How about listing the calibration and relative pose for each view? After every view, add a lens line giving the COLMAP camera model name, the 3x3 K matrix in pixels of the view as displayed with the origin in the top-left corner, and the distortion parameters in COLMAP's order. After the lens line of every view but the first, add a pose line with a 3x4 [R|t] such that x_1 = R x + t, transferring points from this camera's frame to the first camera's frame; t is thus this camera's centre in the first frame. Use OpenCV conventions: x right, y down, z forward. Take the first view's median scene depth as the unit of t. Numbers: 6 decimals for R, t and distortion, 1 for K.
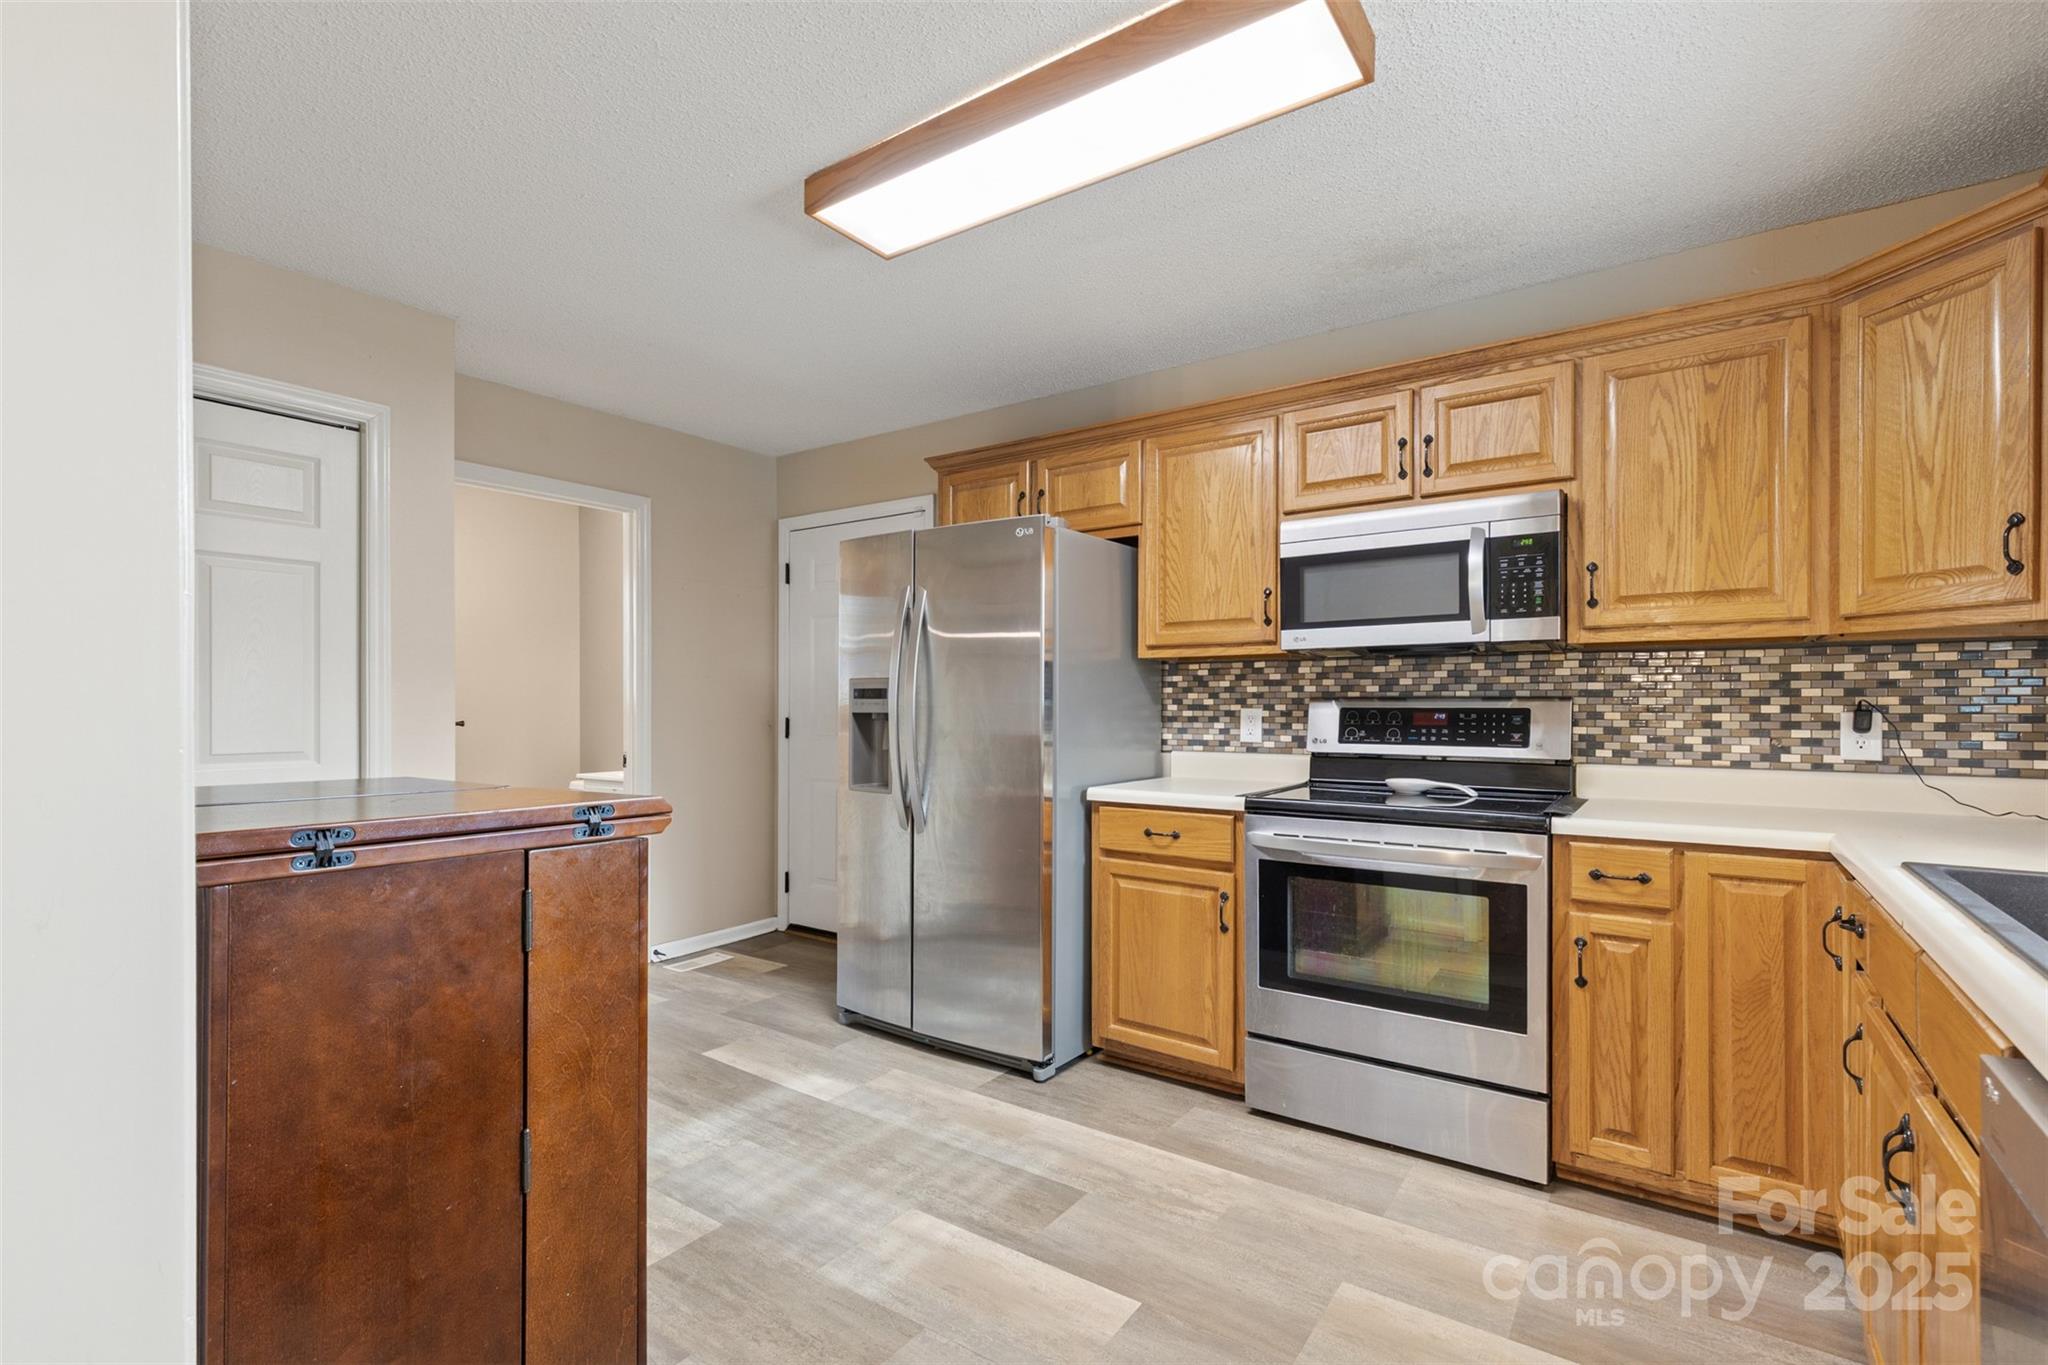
lens RADIAL K [[938.0, 0, 1018.2], [0, 938.0, 699.8], [0, 0, 1]] dist [0.008450, -0.004577]
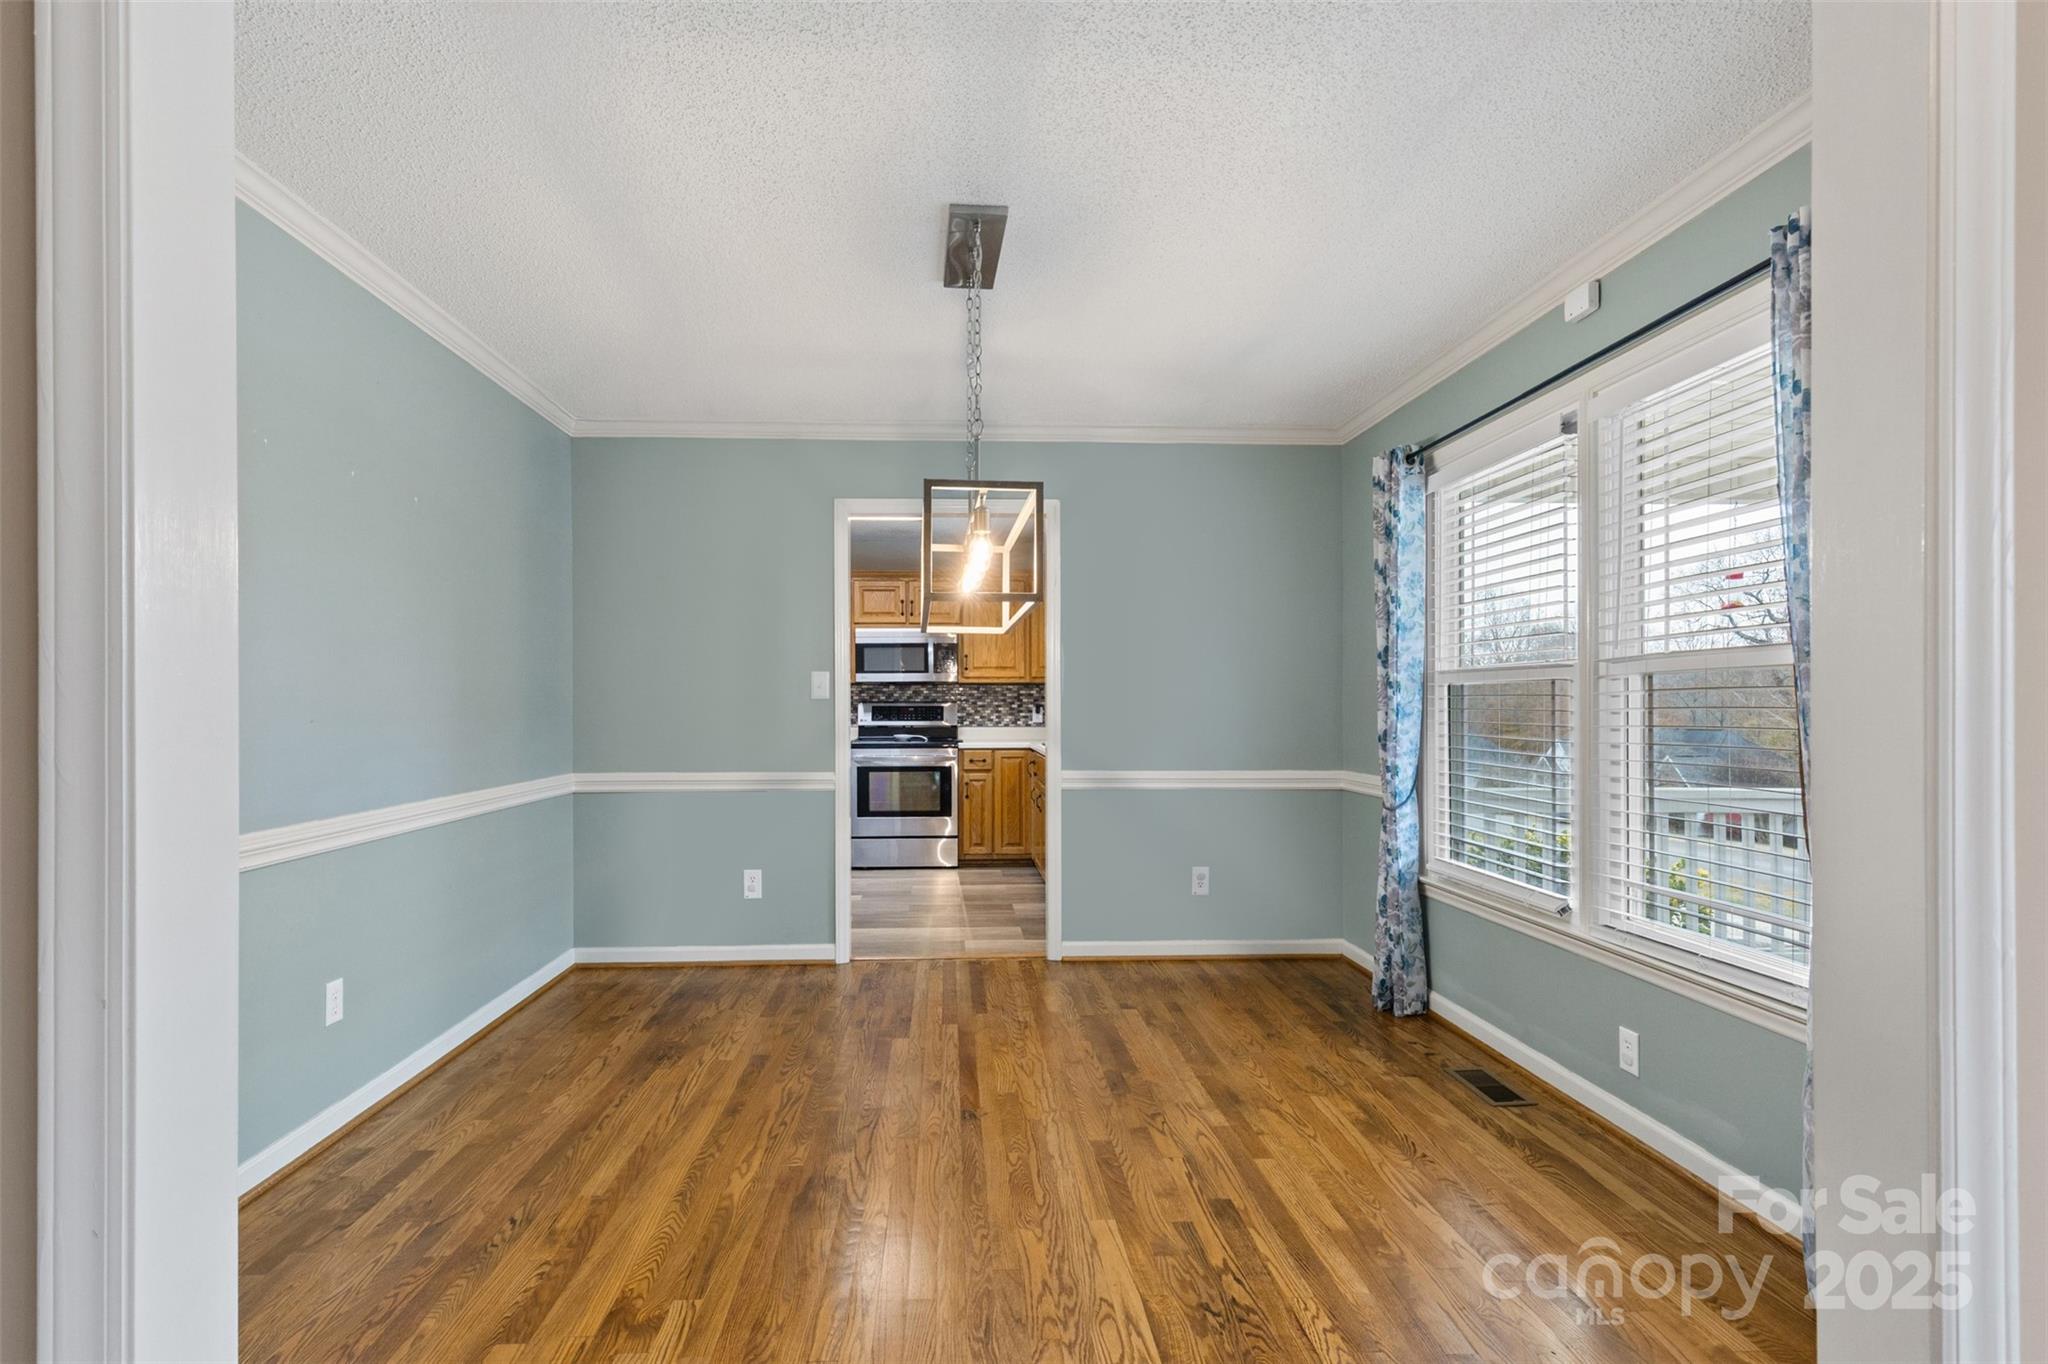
lens RADIAL K [[938.0, 0, 1014.6], [0, 938.0, 698.8], [0, 0, 1]] dist [0.008450, -0.004577]
pose [[0.770532, 0.002716, 0.637396, -1.005639], [-0.000284, 0.999992, -0.003917, -0.000974], [-0.637402, 0.002837, 0.770526, -1.183754]]
